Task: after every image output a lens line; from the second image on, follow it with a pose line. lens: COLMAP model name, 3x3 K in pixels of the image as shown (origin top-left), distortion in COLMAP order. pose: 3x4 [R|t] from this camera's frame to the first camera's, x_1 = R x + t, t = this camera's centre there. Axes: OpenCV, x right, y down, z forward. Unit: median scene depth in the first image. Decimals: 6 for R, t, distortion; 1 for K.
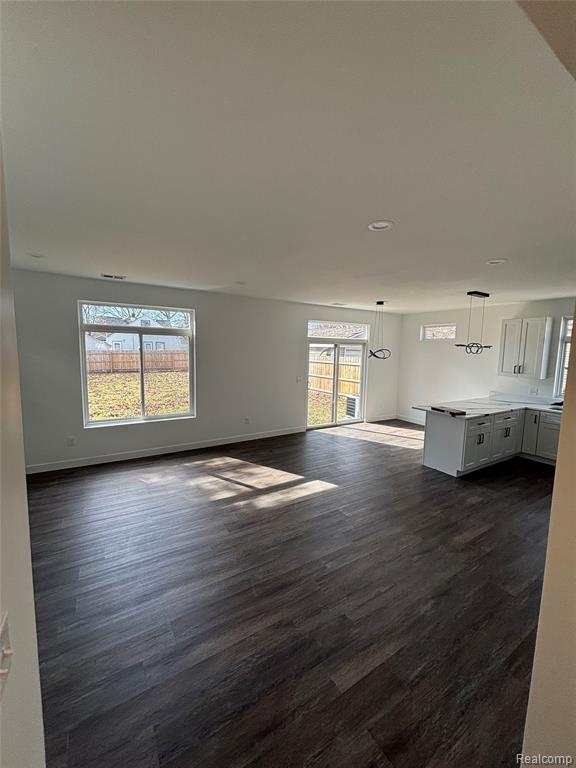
lens RADIAL K [[308.4, 0, 288.5], [0, 308.4, 383.9], [0, 0, 1]] dist [-0.000074, 0.000436]
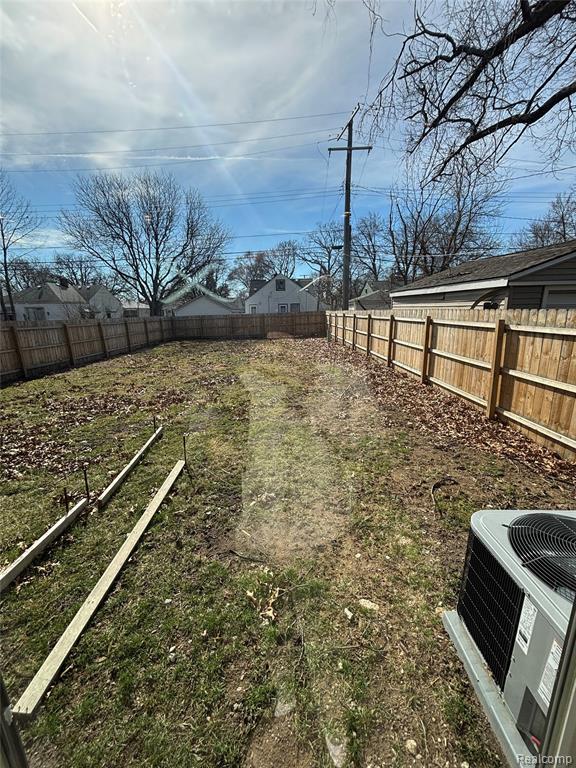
lens RADIAL K [[308.4, 0, 286.7], [0, 308.4, 384.3], [0, 0, 1]] dist [-0.000074, 0.000436]
pose [[0.854576, 0.084246, -0.512447, 0.121615], [-0.021286, 0.991607, 0.127521, -0.041946], [0.518890, -0.098069, 0.849197, 0.532321]]
